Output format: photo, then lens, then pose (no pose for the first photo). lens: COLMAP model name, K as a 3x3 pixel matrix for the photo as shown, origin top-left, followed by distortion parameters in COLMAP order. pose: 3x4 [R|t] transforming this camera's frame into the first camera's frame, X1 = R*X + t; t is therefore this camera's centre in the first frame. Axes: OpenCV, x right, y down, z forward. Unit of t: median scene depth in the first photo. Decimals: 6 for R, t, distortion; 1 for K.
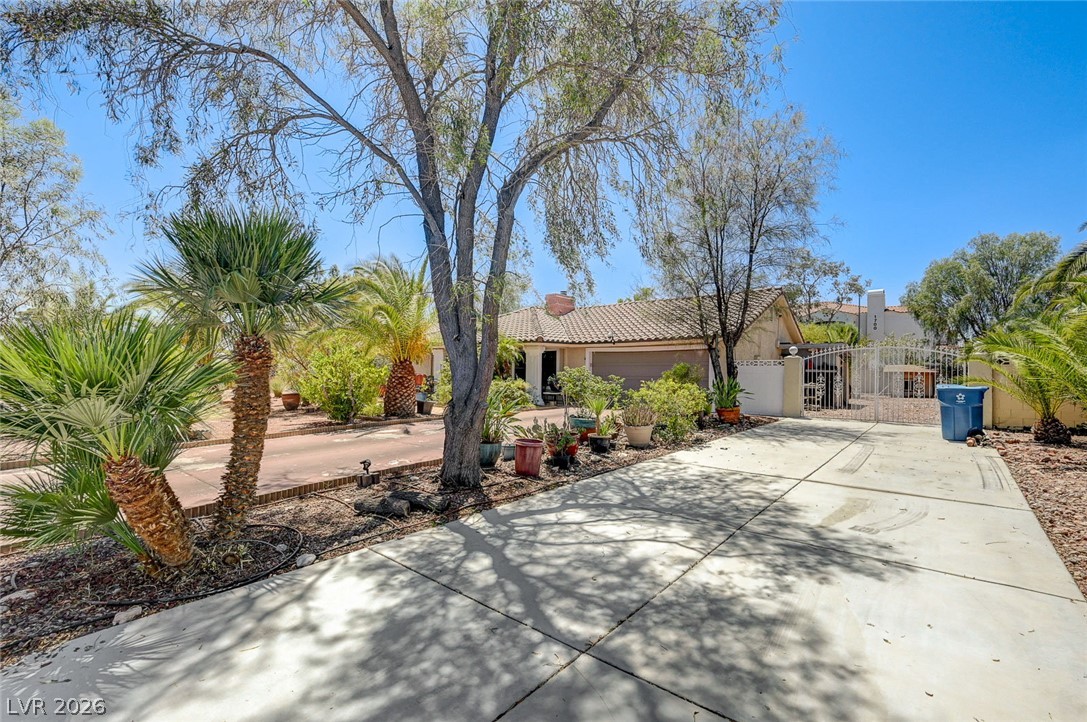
lens RADIAL K [[447.9, 0, 542.6], [0, 447.9, 362.4], [0, 0, 1]] dist [-0.001252, -0.000286]
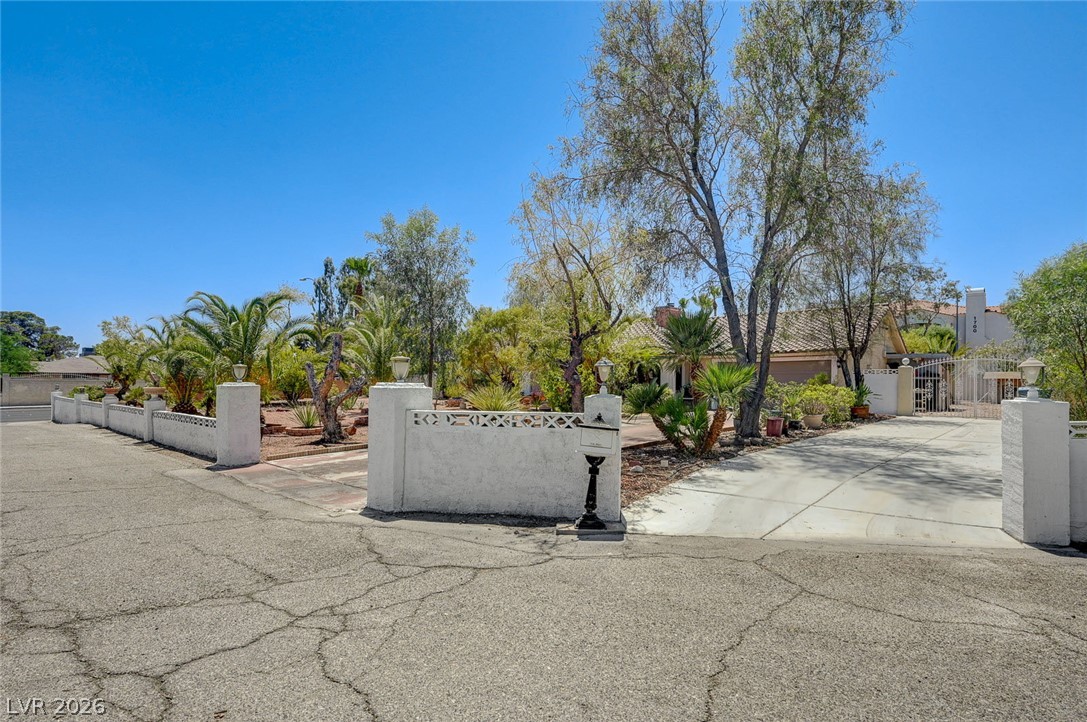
lens RADIAL K [[556.7, 0, 547.6], [0, 556.7, 357.4], [0, 0, 1]] dist [0.007101, 0.001811]
pose [[0.999887, -0.002442, -0.014823, -0.348008], [0.002155, 0.999810, -0.019376, -0.008710], [0.014867, 0.019342, 0.999702, -0.476094]]
